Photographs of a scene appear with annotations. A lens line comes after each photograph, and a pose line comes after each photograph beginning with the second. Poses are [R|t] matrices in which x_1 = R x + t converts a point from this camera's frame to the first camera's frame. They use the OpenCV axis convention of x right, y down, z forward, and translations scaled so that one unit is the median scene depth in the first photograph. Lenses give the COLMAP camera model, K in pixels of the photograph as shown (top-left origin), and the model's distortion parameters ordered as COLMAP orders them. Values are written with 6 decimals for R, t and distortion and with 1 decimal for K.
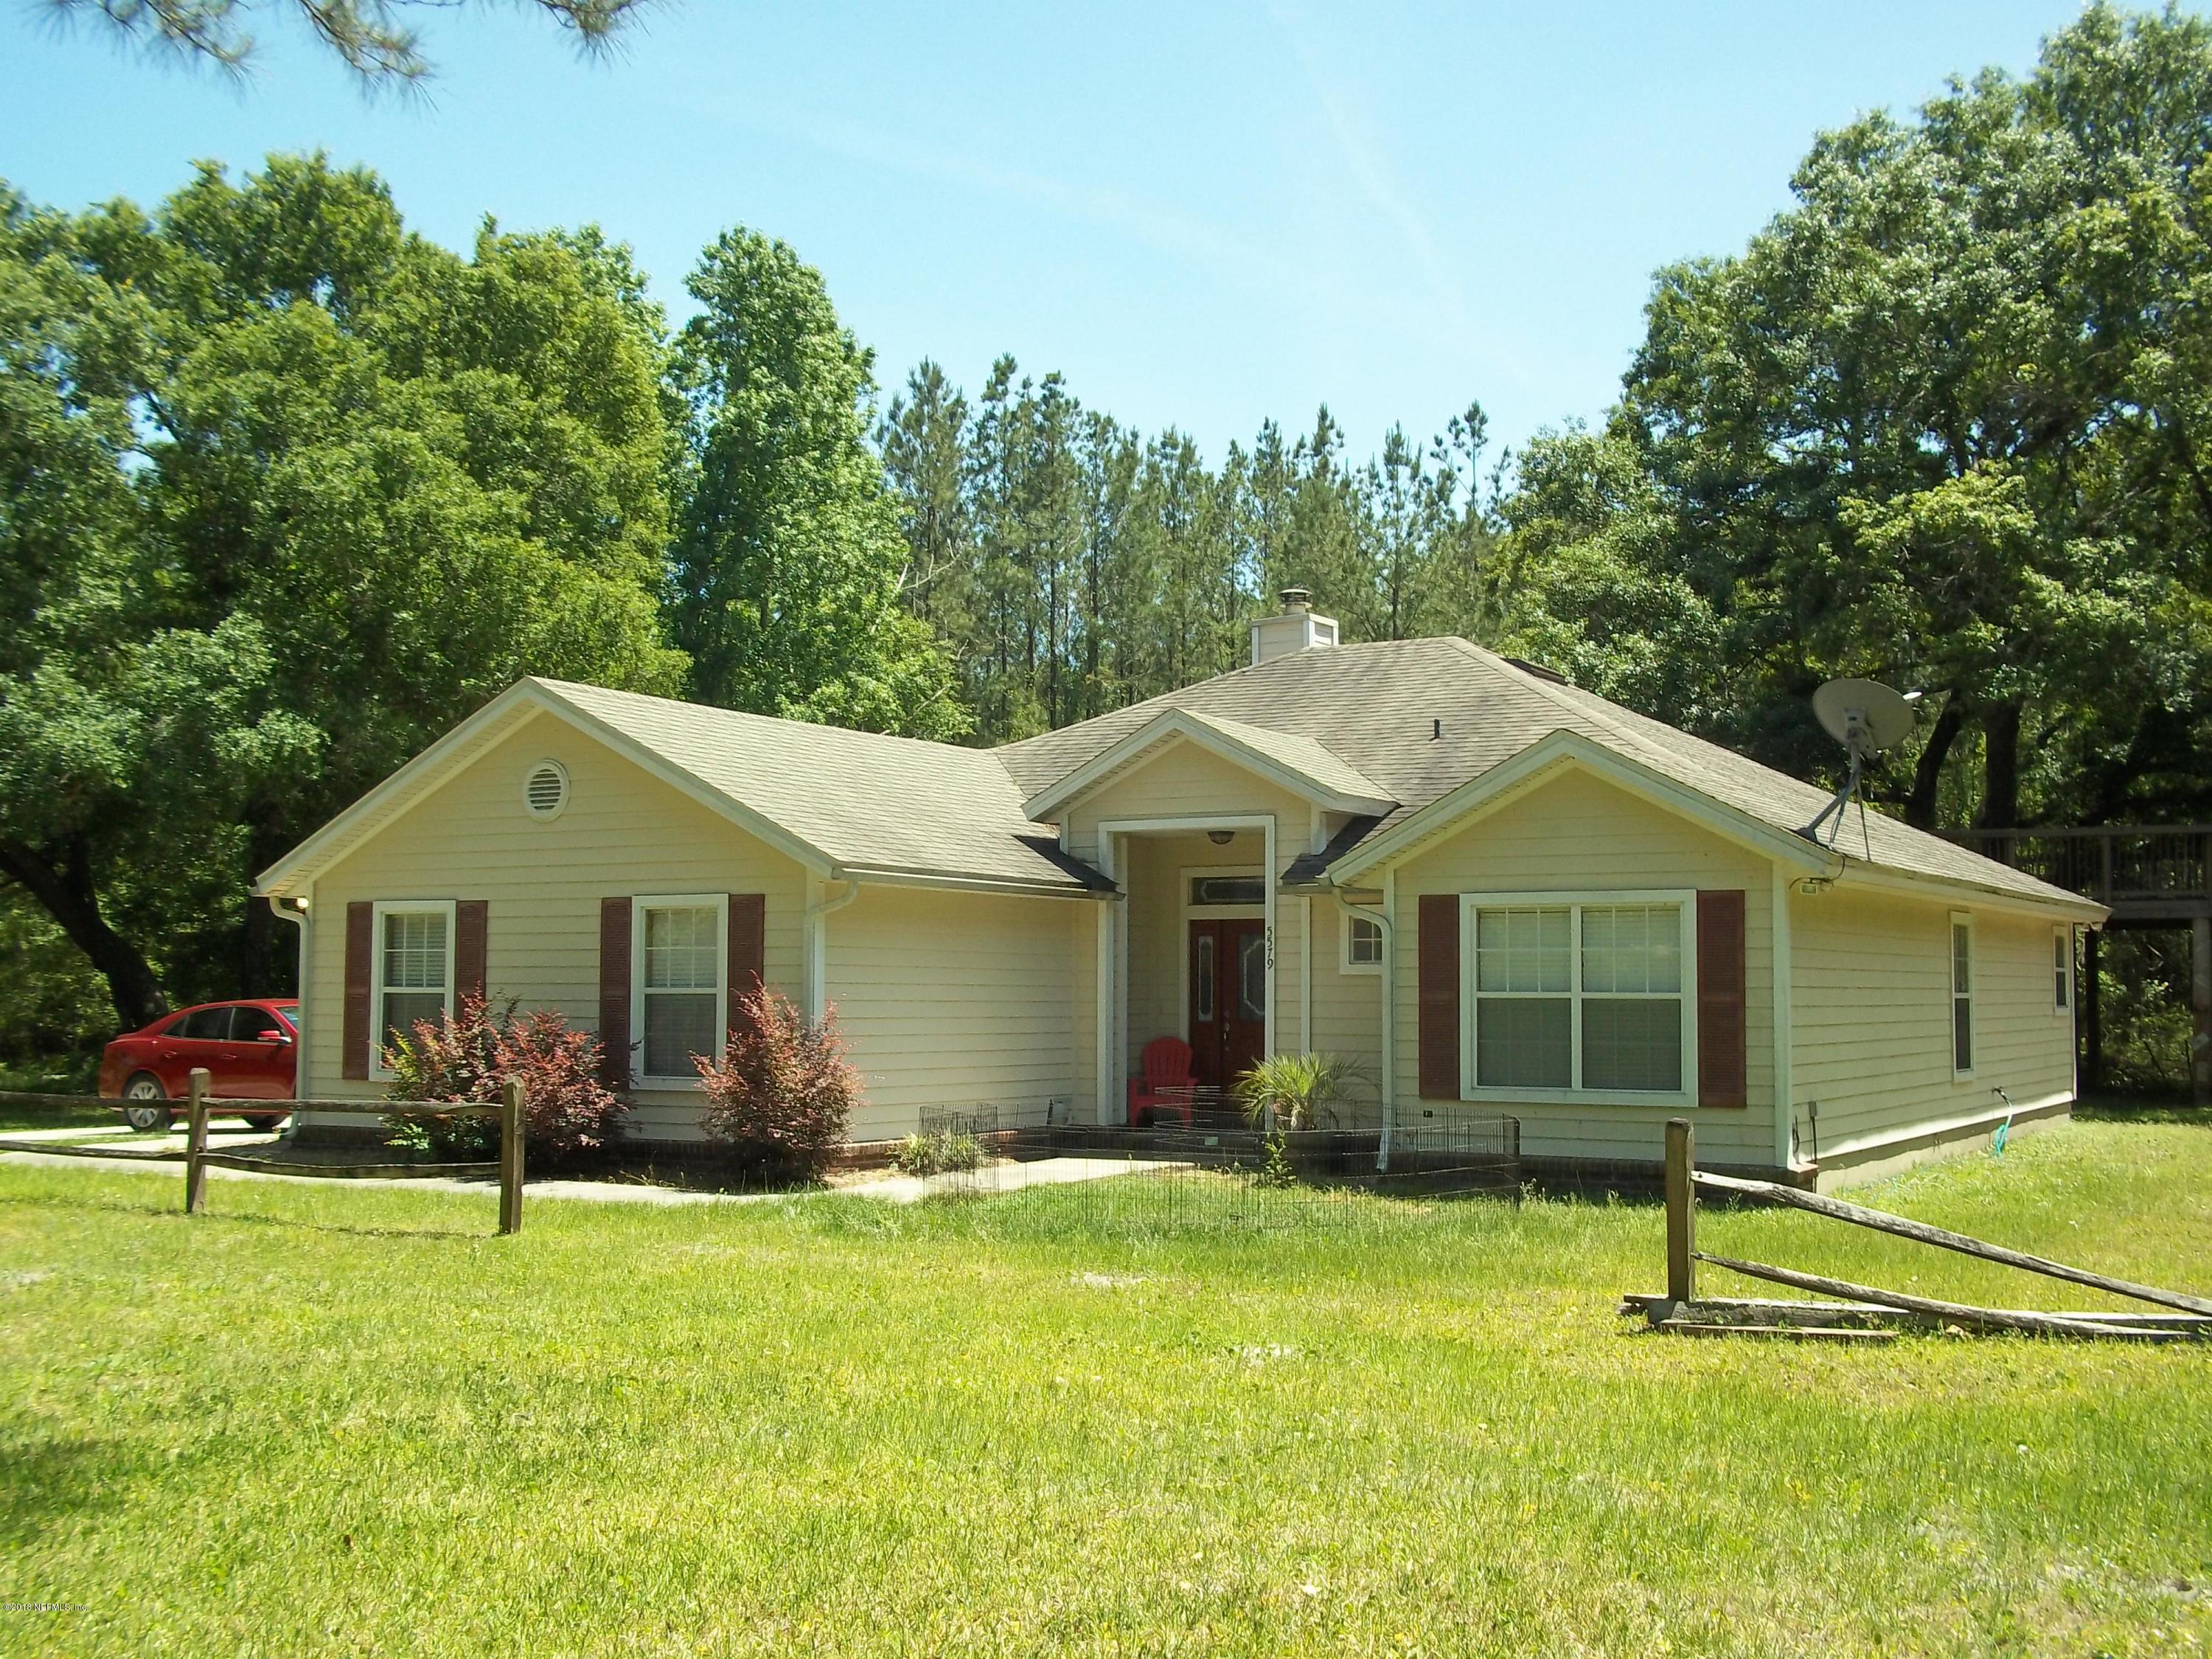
lens RADIAL K [[2399.7, 0, 1107.8], [0, 2399.7, 836.1], [0, 0, 1]] dist [0.009202, 0.031558]
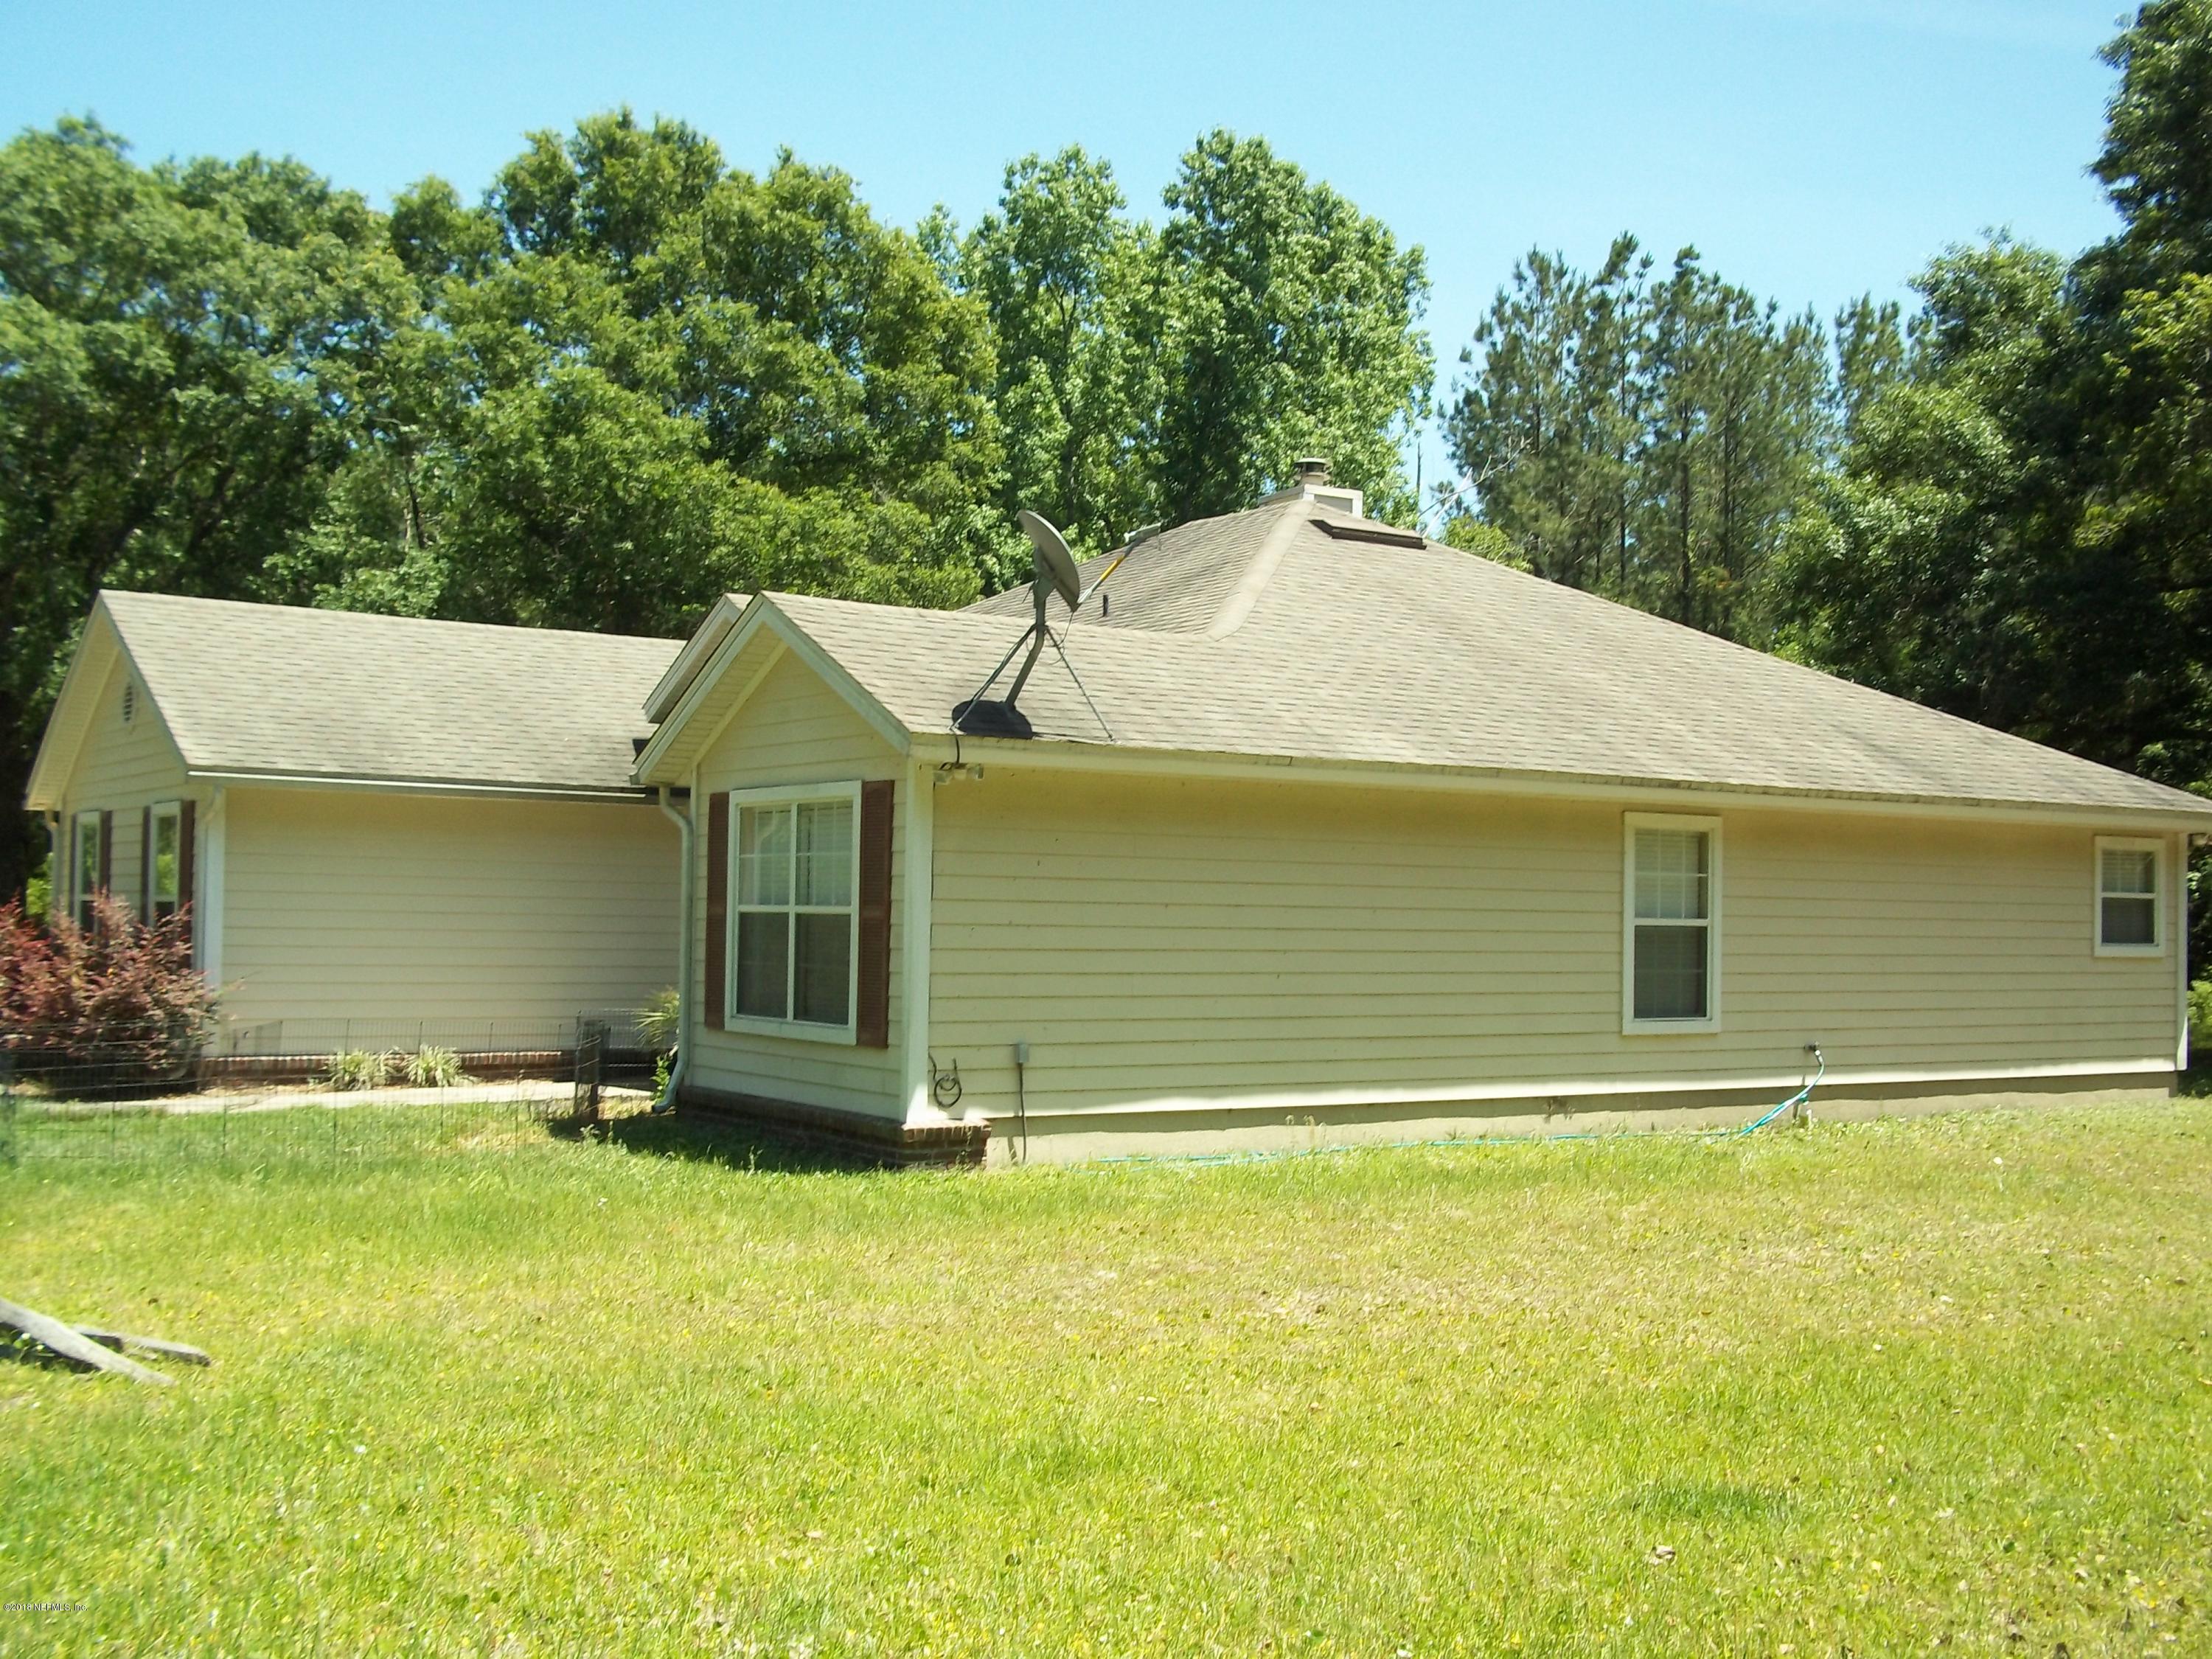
lens RADIAL K [[2399.7, 0, 1107.8], [0, 2399.7, 836.1], [0, 0, 1]] dist [0.009202, 0.031558]
pose [[0.903849, -0.003391, -0.427839, 0.344788], [0.014817, 0.999617, 0.023379, 0.012013], [0.427595, -0.027470, 0.903553, 0.153642]]
